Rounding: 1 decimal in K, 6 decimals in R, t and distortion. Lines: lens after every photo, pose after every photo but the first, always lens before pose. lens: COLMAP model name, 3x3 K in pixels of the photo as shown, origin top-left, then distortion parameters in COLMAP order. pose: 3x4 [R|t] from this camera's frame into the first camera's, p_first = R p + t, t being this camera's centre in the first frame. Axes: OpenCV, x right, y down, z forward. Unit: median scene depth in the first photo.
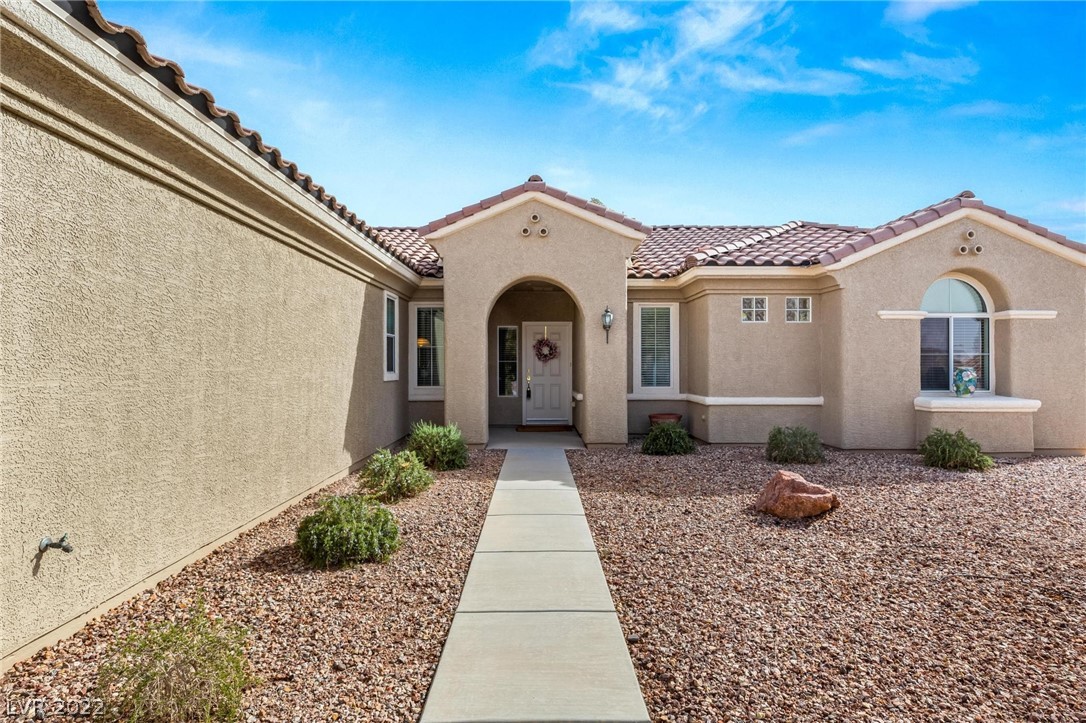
lens RADIAL K [[561.7, 0, 543.0], [0, 561.7, 361.5], [0, 0, 1]] dist [-0.000188, 0.000103]
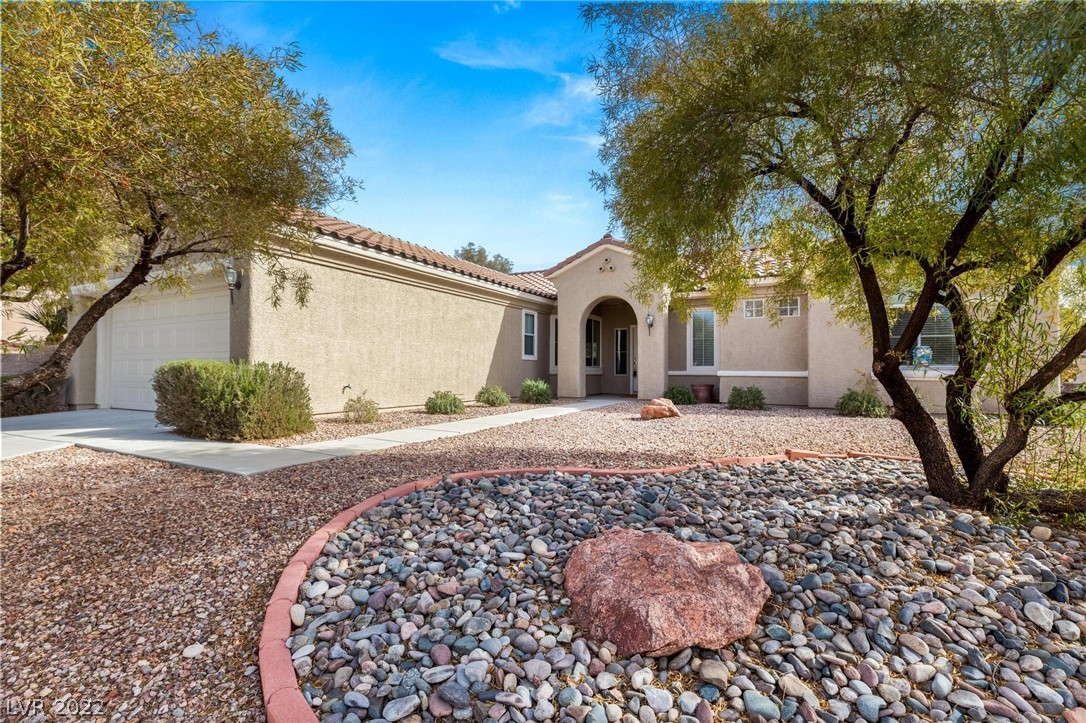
lens RADIAL K [[501.6, 0, 544.2], [0, 501.6, 366.2], [0, 0, 1]] dist [0.002287, 0.000095]
pose [[0.871648, 0.001233, -0.490130, 0.558014], [-0.005877, 0.999951, -0.007936, 0.067386], [0.490096, 0.009798, 0.871613, -0.365511]]
